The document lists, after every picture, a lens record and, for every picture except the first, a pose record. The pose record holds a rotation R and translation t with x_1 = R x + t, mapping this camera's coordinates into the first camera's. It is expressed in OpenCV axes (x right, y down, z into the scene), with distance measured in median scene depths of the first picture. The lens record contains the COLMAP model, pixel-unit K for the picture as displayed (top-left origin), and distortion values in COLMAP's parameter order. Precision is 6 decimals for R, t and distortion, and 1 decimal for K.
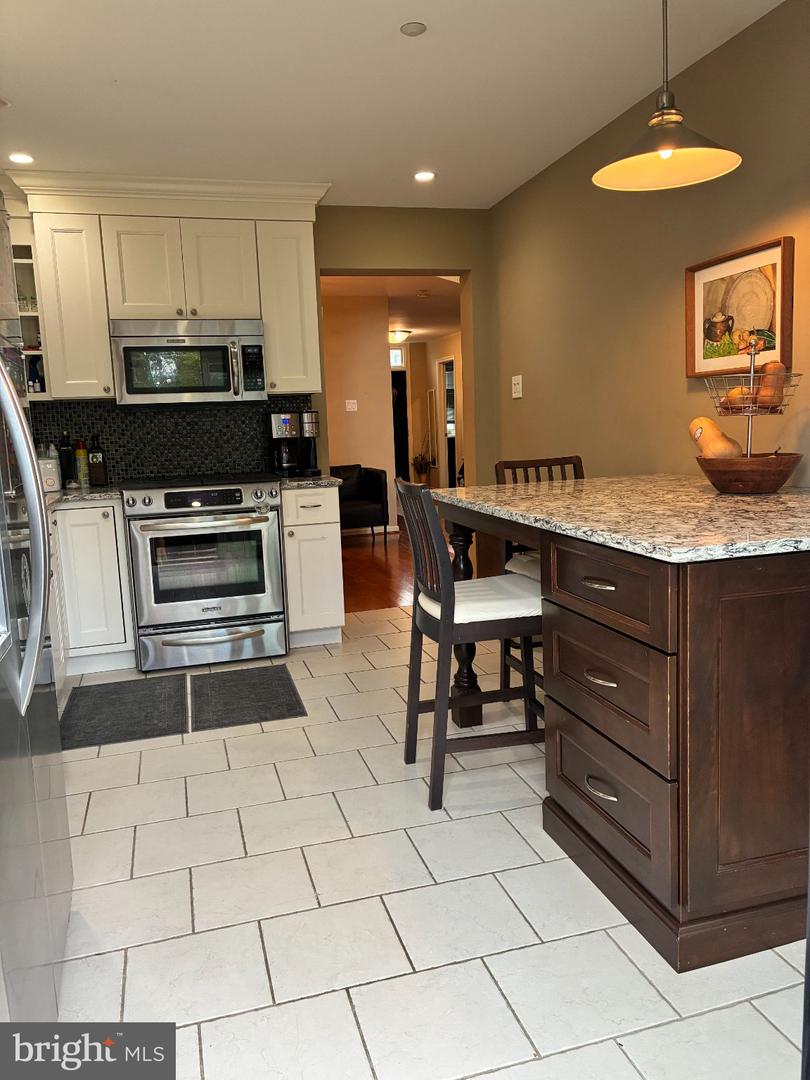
lens RADIAL K [[813.5, 0, 402.6], [0, 813.5, 537.7], [0, 0, 1]] dist [0.036500, -0.034962]
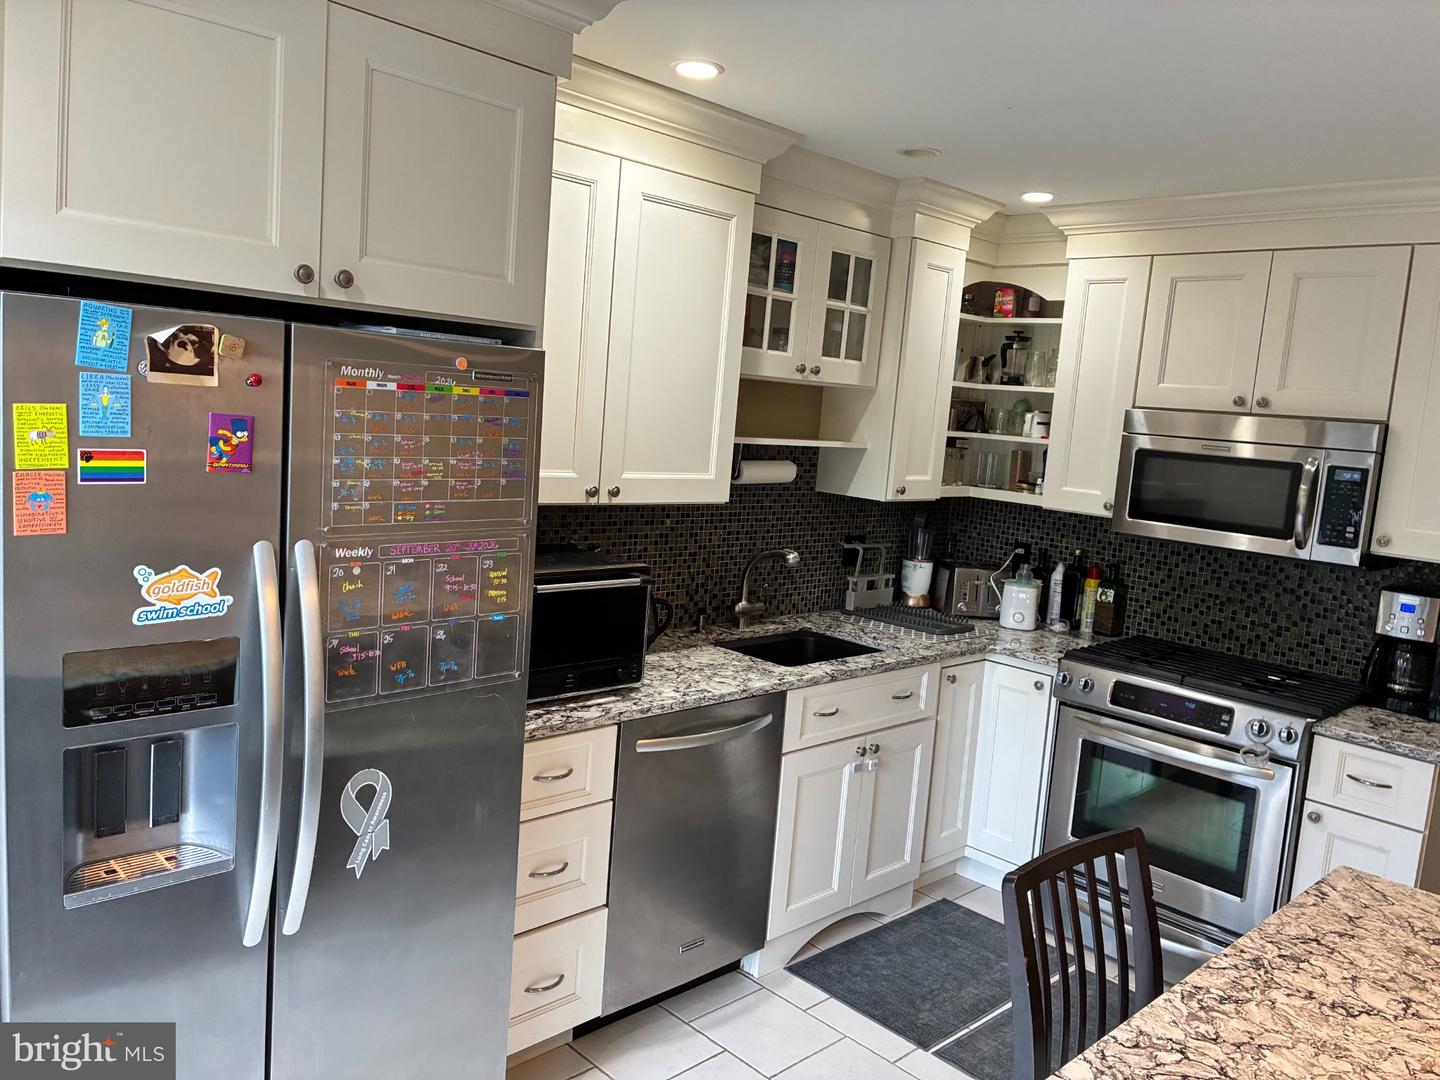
lens RADIAL K [[1084.6, 0, 719.1], [0, 1084.6, 534.5], [0, 0, 1]] dist [0.036500, -0.034962]
pose [[0.465311, 0.180203, -0.866610, 0.274449], [-0.218834, 0.972085, 0.084637, -0.162003], [0.857670, 0.150261, 0.491757, 0.273110]]
